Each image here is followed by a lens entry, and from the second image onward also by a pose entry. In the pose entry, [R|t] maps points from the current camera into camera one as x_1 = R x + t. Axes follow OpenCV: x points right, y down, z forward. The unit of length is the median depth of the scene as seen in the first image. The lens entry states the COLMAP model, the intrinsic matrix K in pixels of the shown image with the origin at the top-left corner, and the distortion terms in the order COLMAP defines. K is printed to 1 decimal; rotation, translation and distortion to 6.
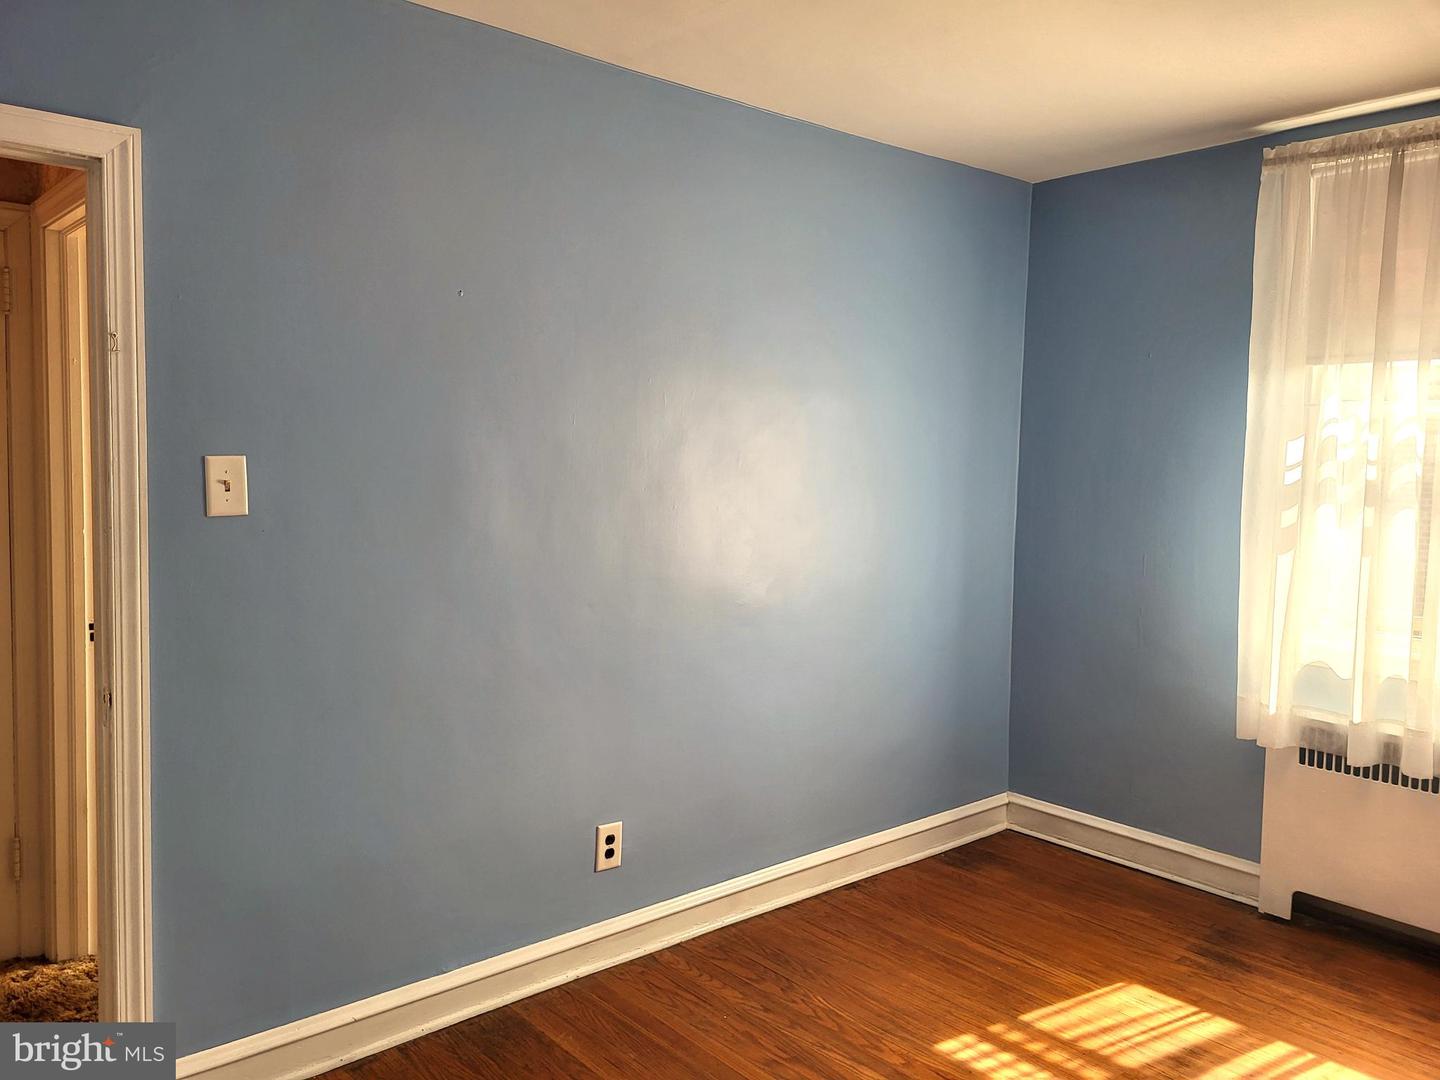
lens RADIAL K [[1109.7, 0, 713.6], [0, 1109.7, 547.1], [0, 0, 1]] dist [0.044943, -0.037028]
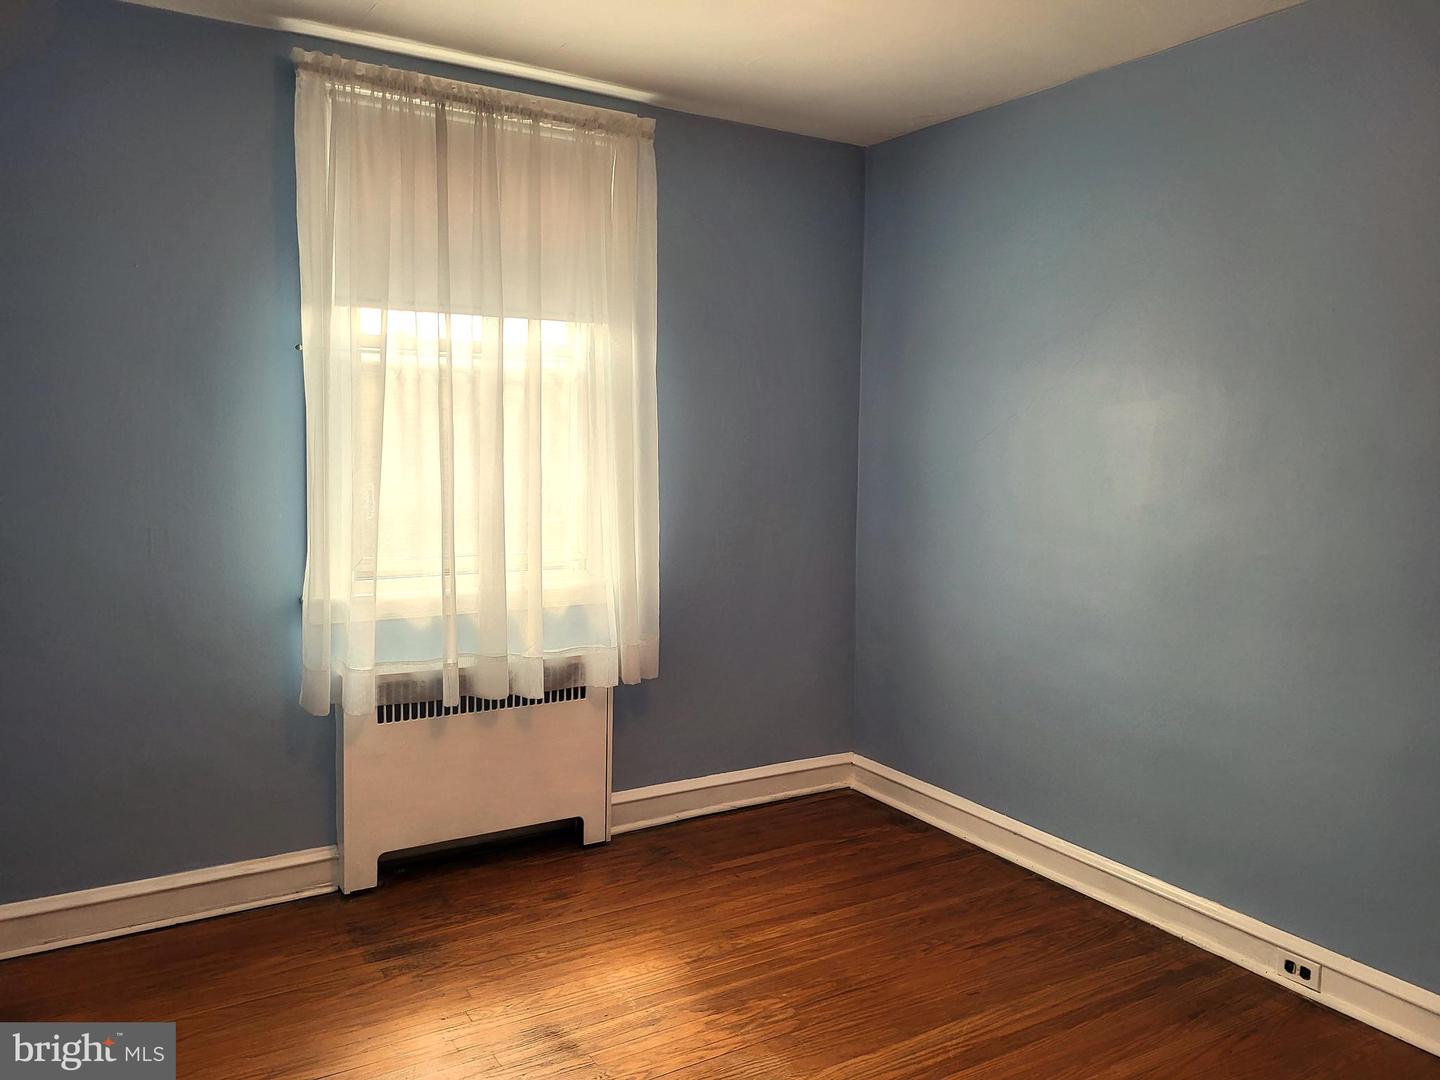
lens RADIAL K [[1109.7, 0, 716.5], [0, 1109.7, 526.5], [0, 0, 1]] dist [0.044943, -0.037028]
pose [[0.143318, -0.106824, 0.983895, -0.371419], [0.061597, 0.993193, 0.098861, -0.053181], [-0.987758, 0.046437, 0.148922, 0.583302]]
